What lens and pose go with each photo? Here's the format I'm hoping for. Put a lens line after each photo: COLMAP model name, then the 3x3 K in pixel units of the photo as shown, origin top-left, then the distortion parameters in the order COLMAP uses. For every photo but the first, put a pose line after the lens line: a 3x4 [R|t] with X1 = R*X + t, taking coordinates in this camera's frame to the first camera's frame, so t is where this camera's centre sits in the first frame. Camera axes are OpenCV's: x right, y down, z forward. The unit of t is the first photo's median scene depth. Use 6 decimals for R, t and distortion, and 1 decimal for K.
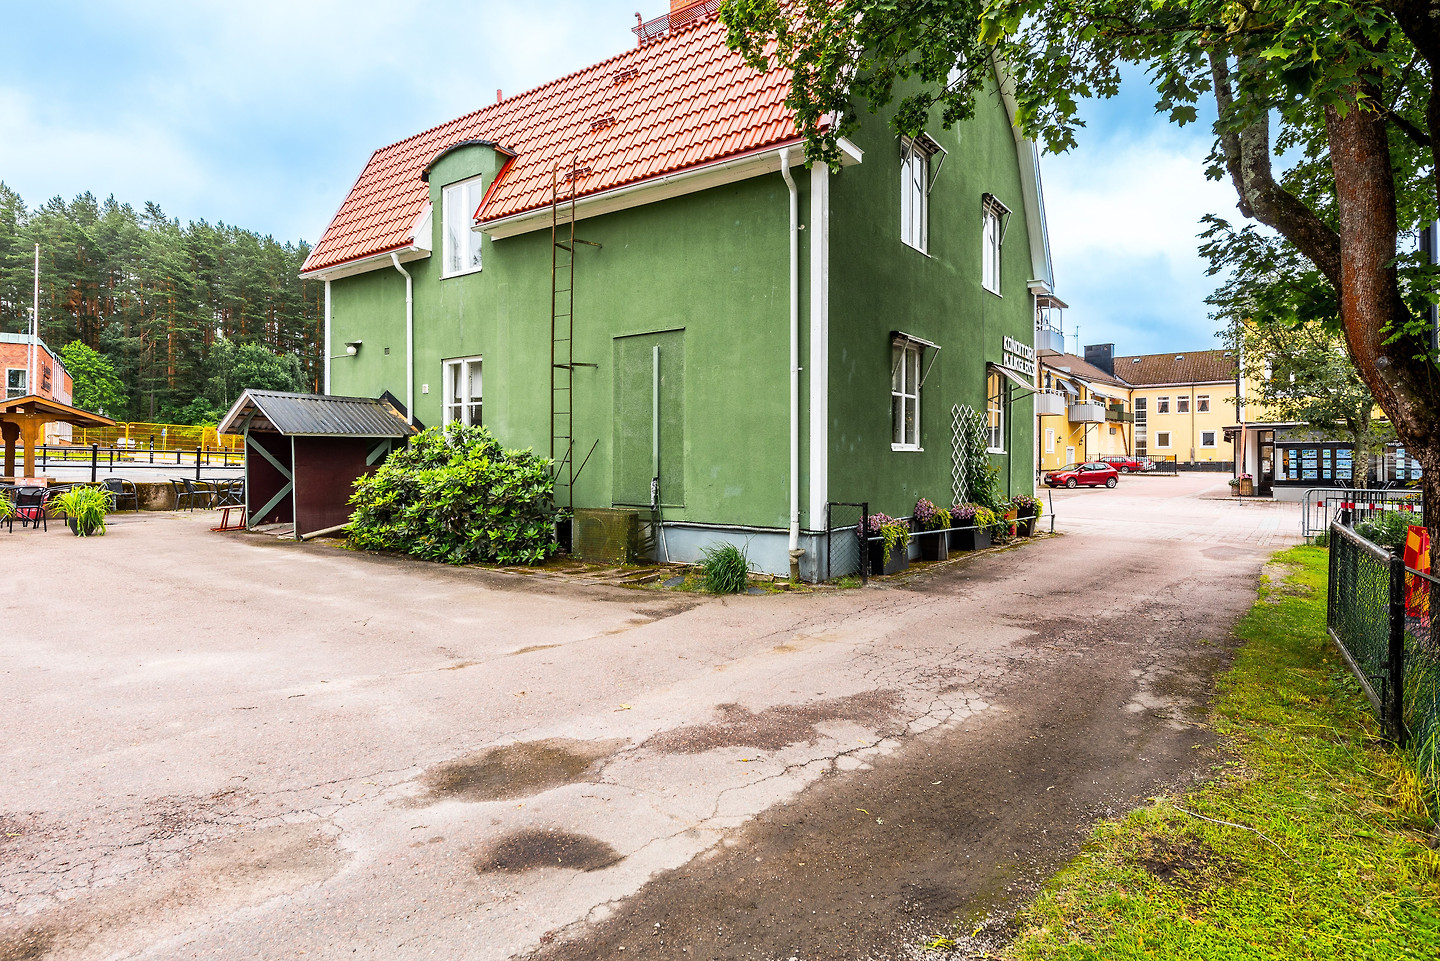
lens RADIAL K [[839.2, 0, 721.1], [0, 839.2, 472.3], [0, 0, 1]] dist [-0.000442, 0.002019]
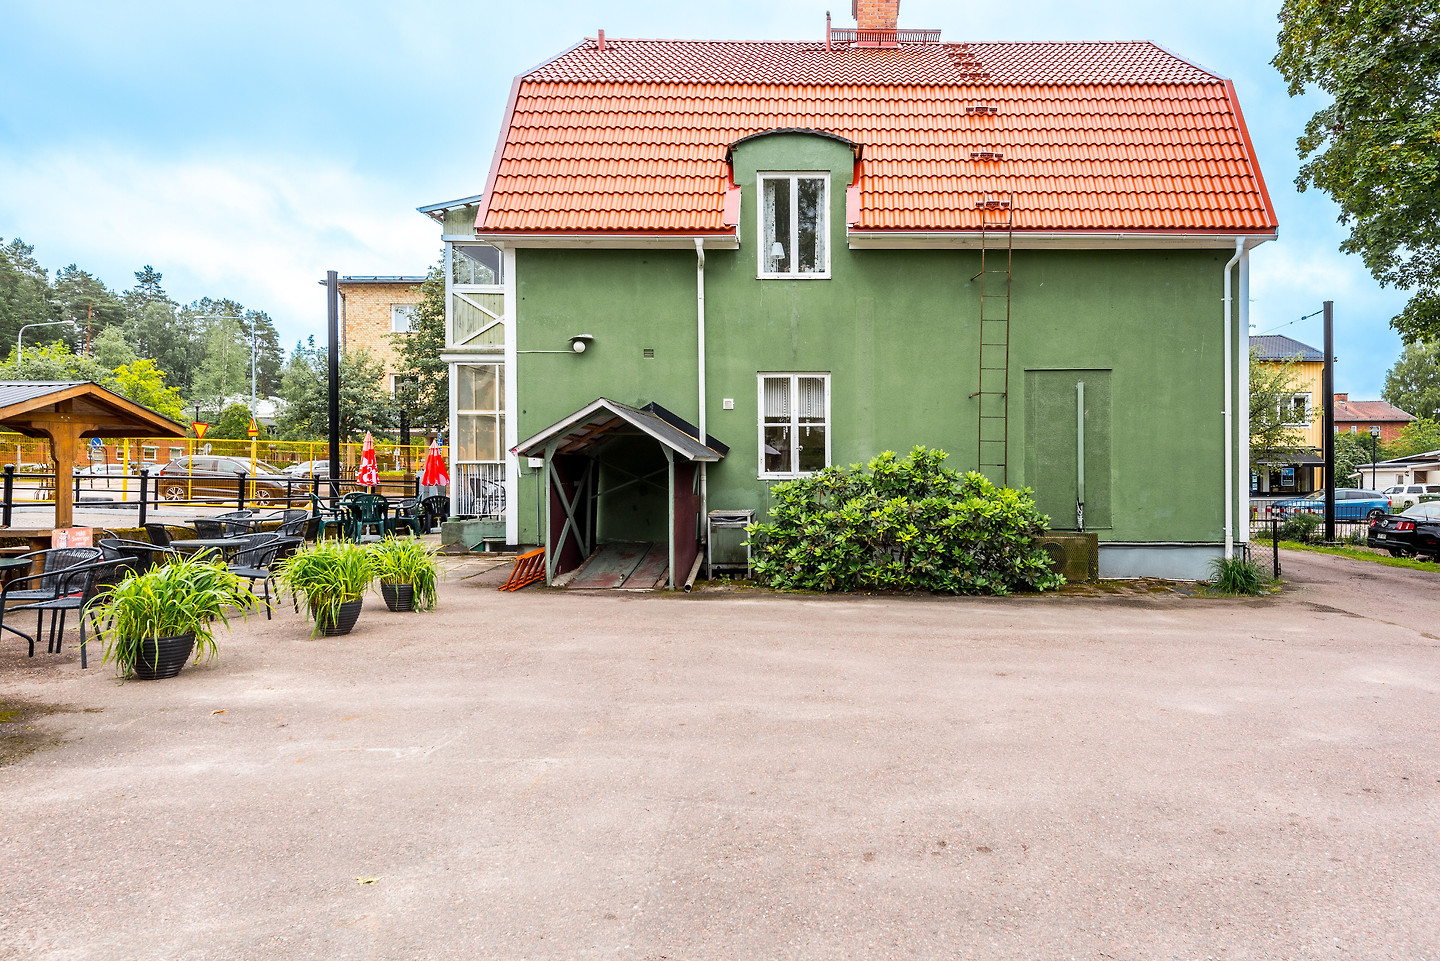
lens RADIAL K [[839.2, 0, 716.0], [0, 839.2, 484.2], [0, 0, 1]] dist [-0.000442, 0.002019]
pose [[0.793925, -0.007512, 0.607969, -1.089861], [0.010860, 0.999939, -0.001826, -0.020608], [-0.607919, 0.008053, 0.793958, 0.412872]]
